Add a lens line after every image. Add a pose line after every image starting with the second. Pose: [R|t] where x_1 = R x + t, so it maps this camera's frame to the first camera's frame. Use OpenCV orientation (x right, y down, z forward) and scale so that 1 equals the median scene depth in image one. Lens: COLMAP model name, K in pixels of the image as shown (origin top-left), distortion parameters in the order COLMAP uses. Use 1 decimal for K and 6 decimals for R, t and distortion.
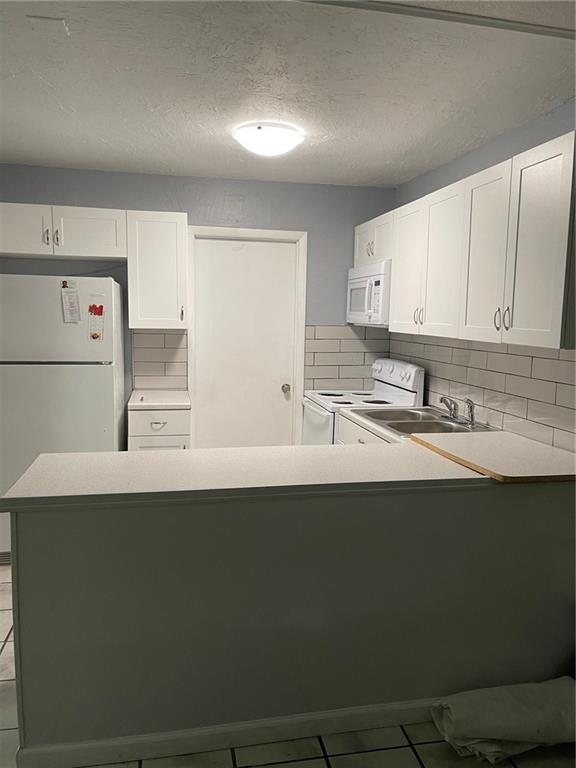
lens RADIAL K [[589.2, 0, 294.7], [0, 589.2, 390.4], [0, 0, 1]] dist [0.070494, -0.101784]
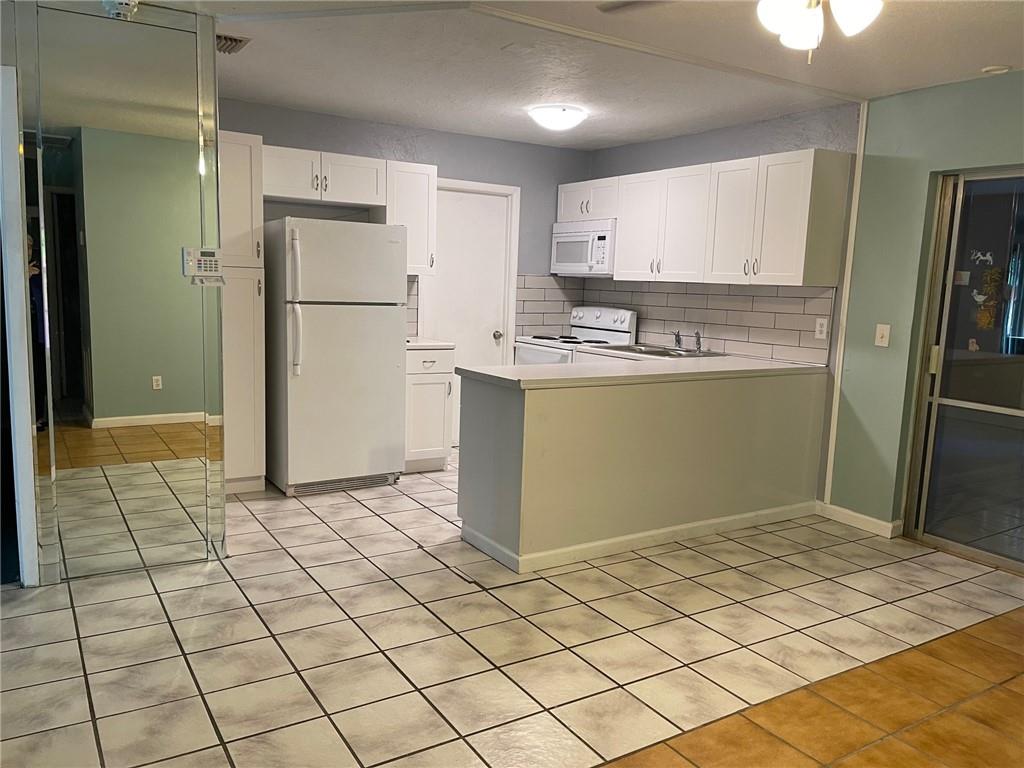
lens RADIAL K [[780.1, 0, 518.1], [0, 780.1, 387.2], [0, 0, 1]] dist [0.082365, -0.114400]
pose [[0.937559, -0.034046, 0.346156, -0.539745], [0.029113, 0.999387, 0.019443, 0.074106], [-0.346606, -0.008152, 0.937975, -0.373037]]
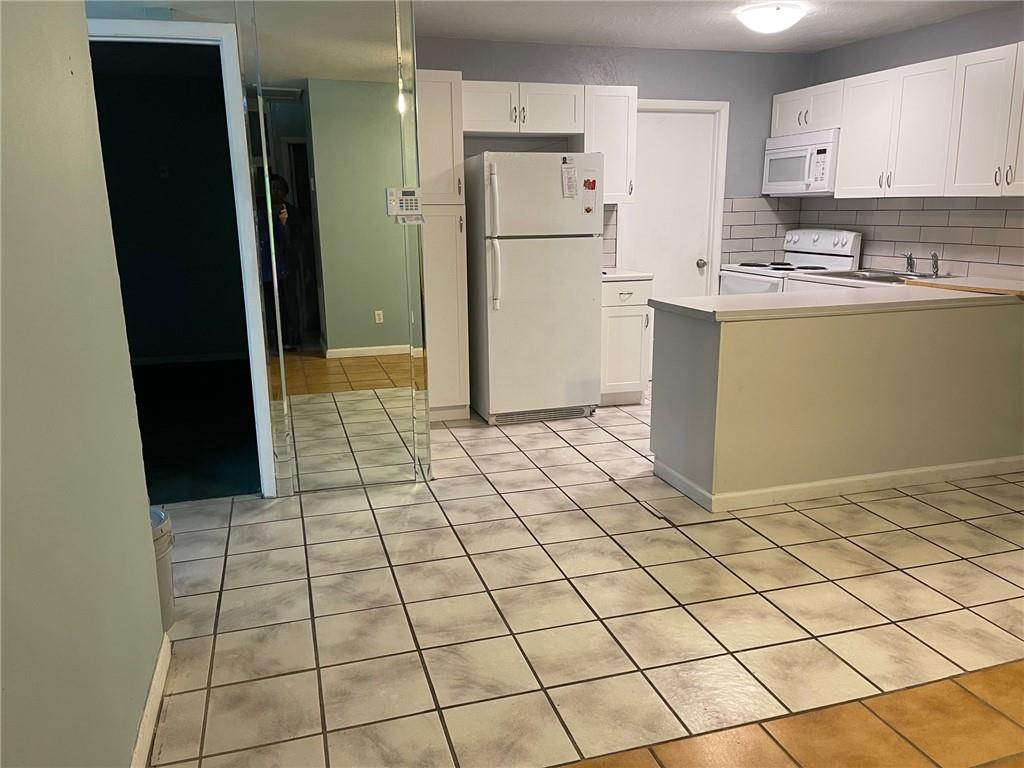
lens RADIAL K [[780.1, 0, 518.1], [0, 780.1, 387.2], [0, 0, 1]] dist [0.082365, -0.114400]
pose [[0.995600, -0.047610, 0.080707, -0.511766], [0.039646, 0.994440, 0.097559, 0.073101], [-0.084903, -0.093930, 0.991952, -0.366078]]
